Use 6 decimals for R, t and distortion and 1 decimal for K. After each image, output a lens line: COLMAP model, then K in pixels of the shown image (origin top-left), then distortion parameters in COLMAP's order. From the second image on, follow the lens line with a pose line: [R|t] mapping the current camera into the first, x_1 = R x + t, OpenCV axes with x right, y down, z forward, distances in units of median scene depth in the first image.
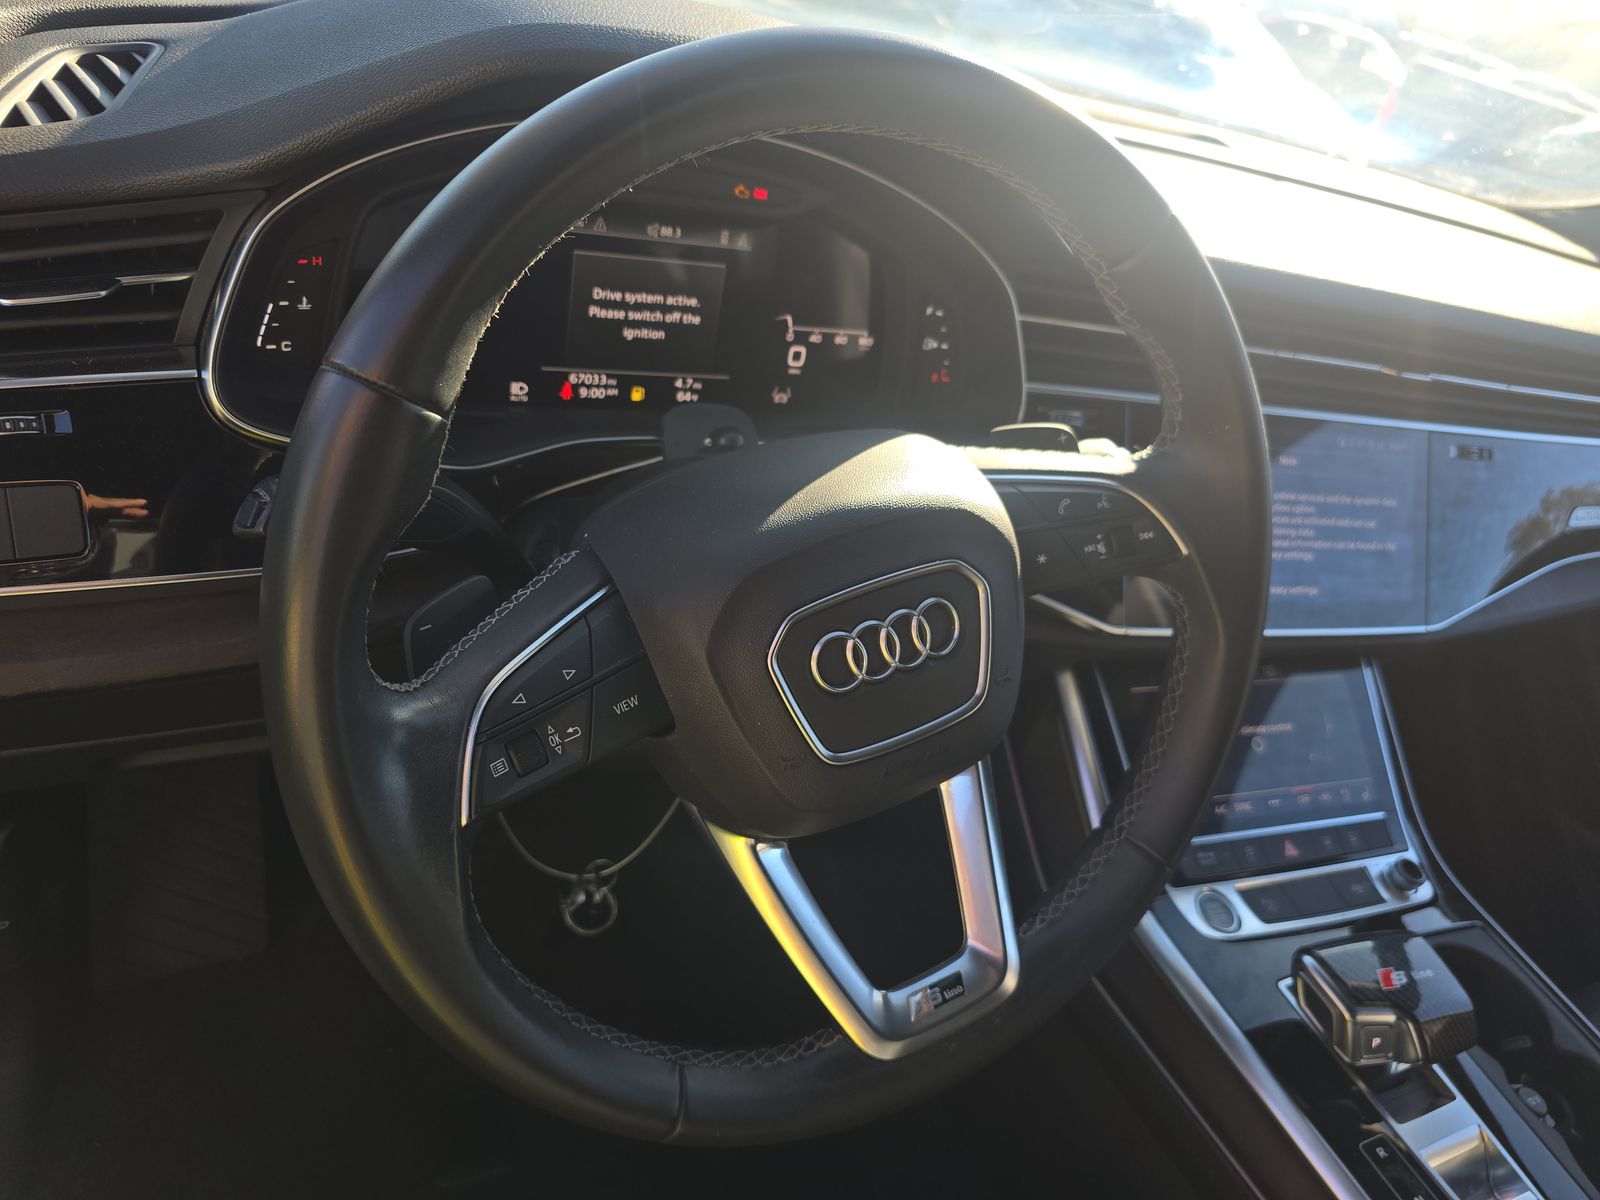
lens RADIAL K [[1062.9, 0, 790.4], [0, 1062.9, 590.3], [0, 0, 1]] dist [0.038781, -0.031516]
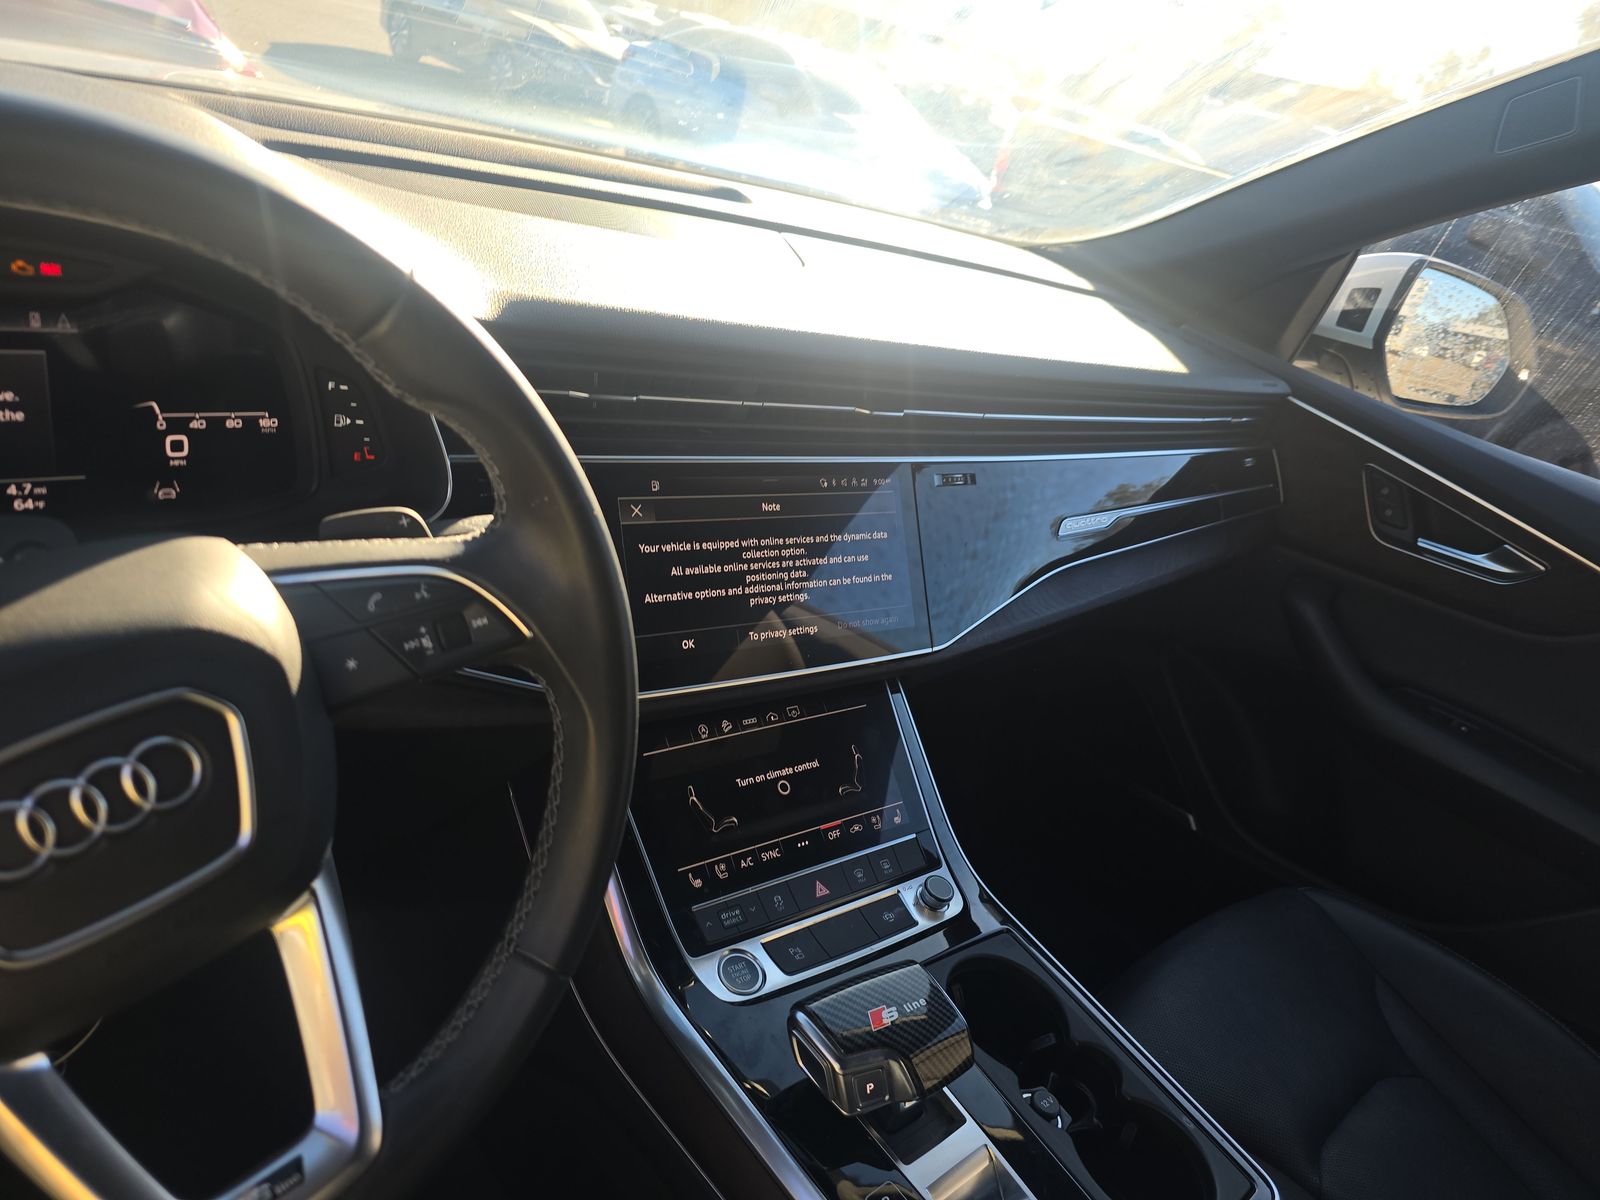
lens RADIAL K [[1062.9, 0, 741.0], [0, 1062.9, 600.7], [0, 0, 1]] dist [0.038781, -0.031516]
pose [[0.968464, -0.115109, 0.220969, 0.264165], [0.123244, 0.992102, -0.023337, -0.015628], [-0.216538, 0.049834, 0.975001, 0.043034]]
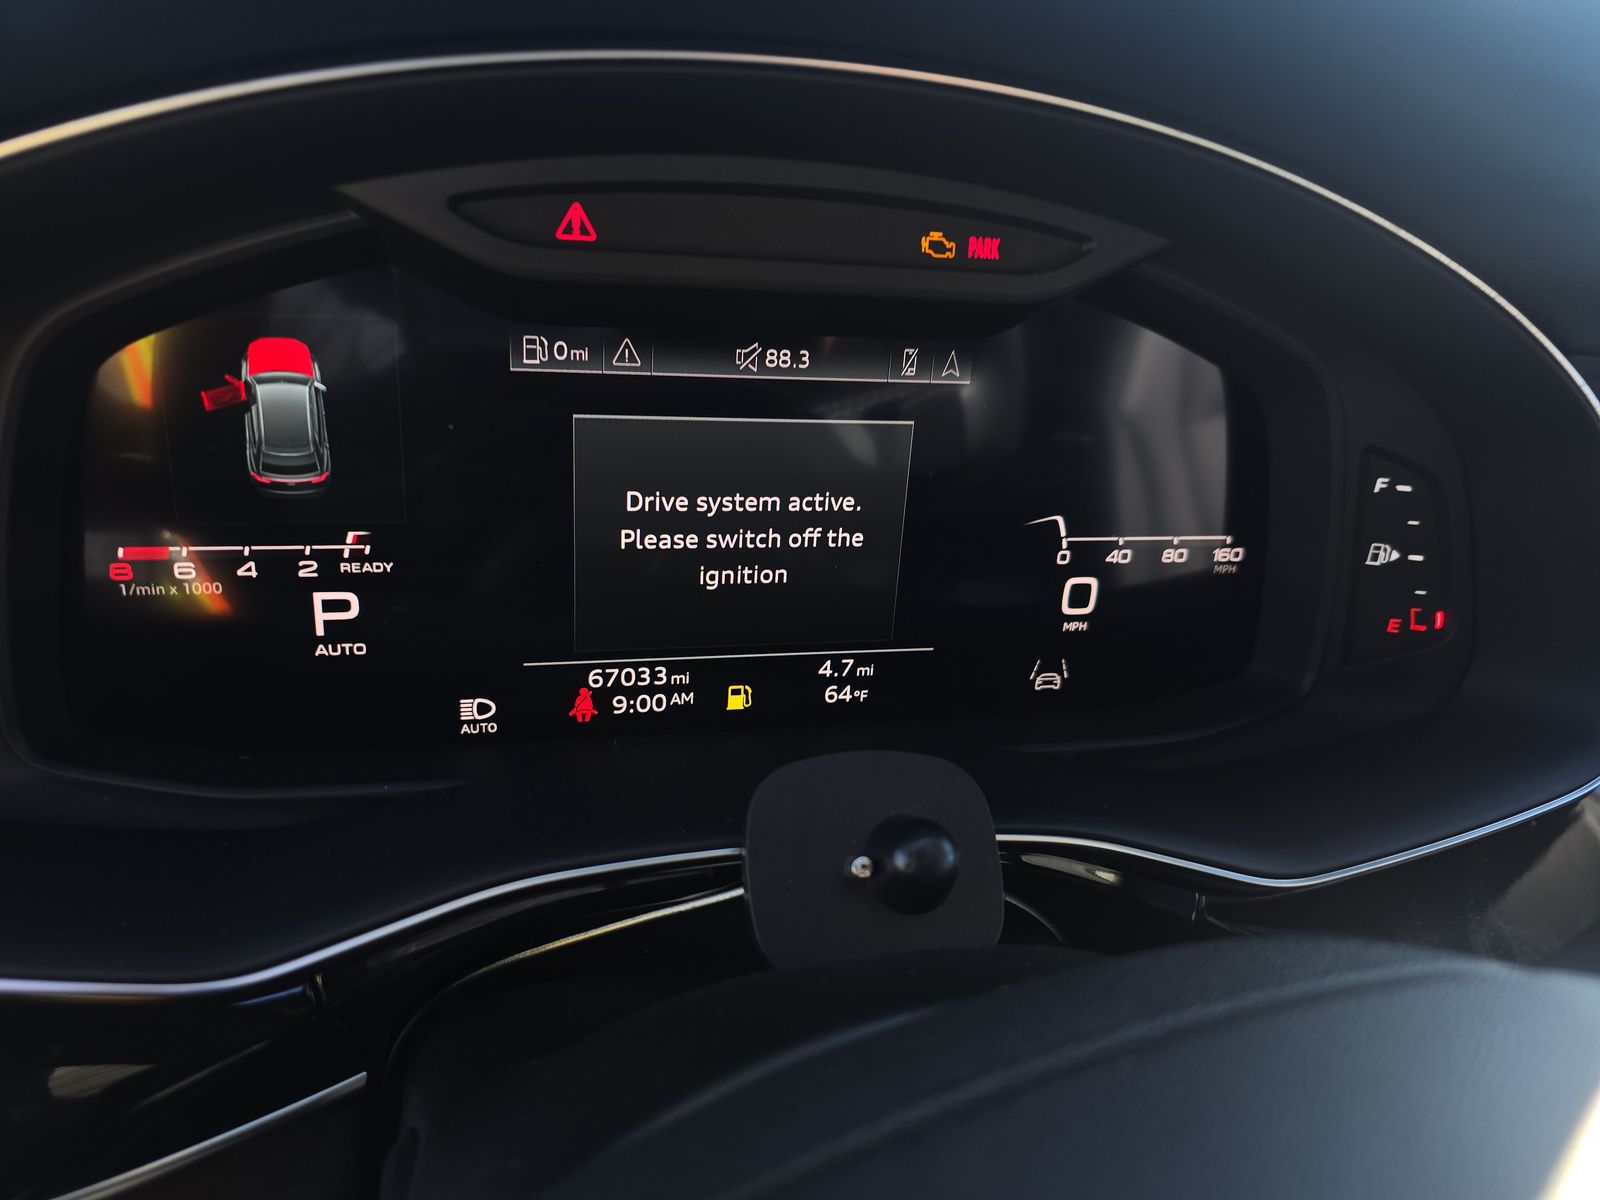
lens RADIAL K [[1062.9, 0, 793.5], [0, 1062.9, 606.7], [0, 0, 1]] dist [0.038781, -0.031516]
pose [[0.971467, -0.037733, -0.234153, -0.007036], [0.004501, 0.990019, -0.140864, -0.158804], [0.237131, 0.135791, 0.961941, 0.548429]]
